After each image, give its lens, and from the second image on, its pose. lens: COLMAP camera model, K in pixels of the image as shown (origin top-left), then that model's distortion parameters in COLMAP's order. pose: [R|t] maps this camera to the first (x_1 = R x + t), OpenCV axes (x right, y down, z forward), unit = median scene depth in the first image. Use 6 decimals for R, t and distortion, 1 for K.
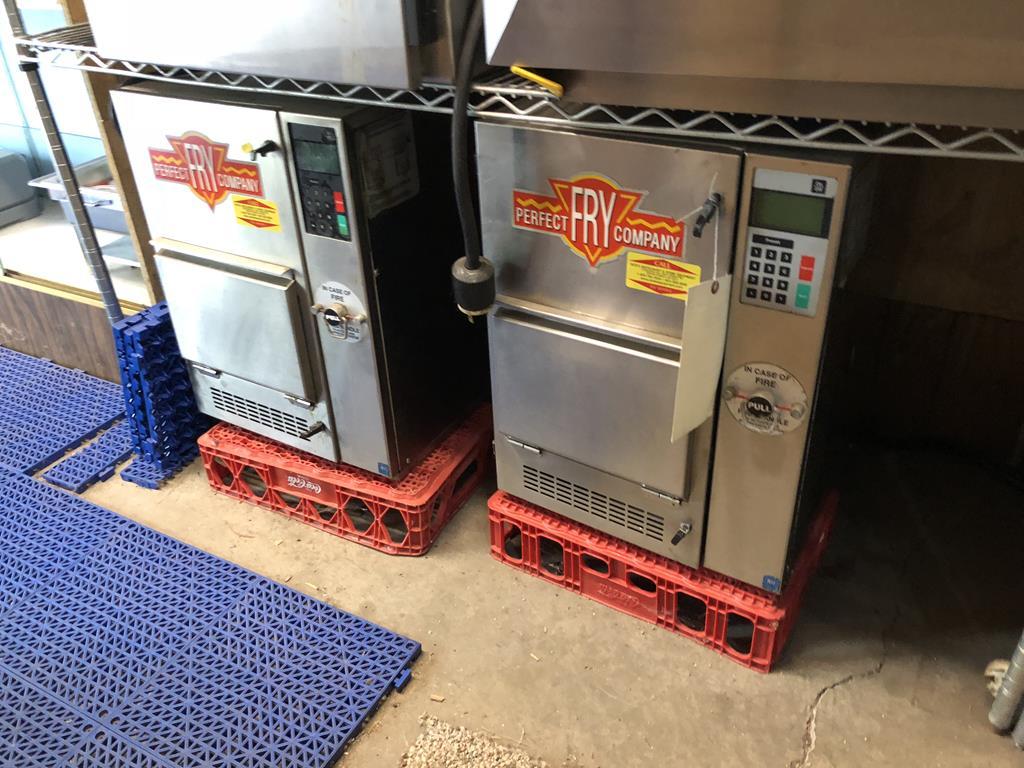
lens RADIAL K [[847.0, 0, 486.3], [0, 847.0, 385.3], [0, 0, 1]] dist [0.013834, 0.002782]
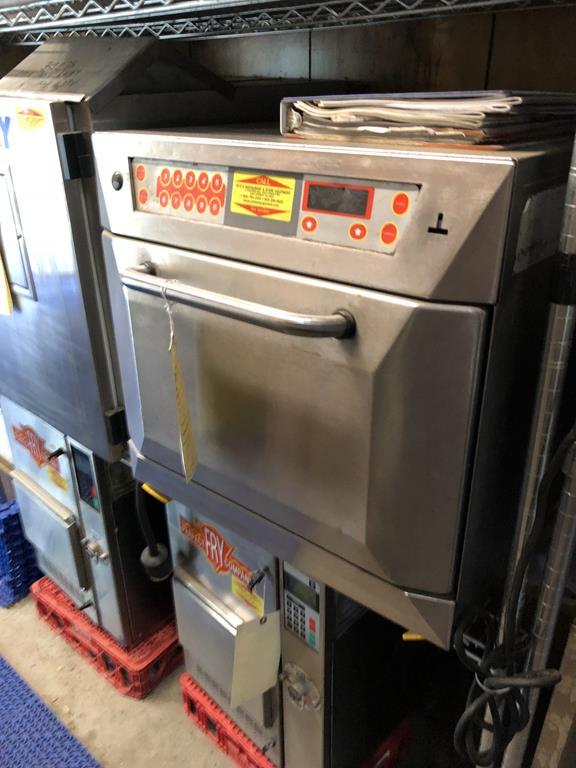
lens RADIAL K [[635.2, 0, 288.0], [0, 635.2, 384.0], [0, 0, 1]] dist [0.013834, 0.002782]
pose [[0.979034, 0.123369, -0.162090, 0.344858], [-0.136575, 0.987937, -0.072988, -0.359391], [0.151130, 0.093595, 0.984073, -0.162787]]
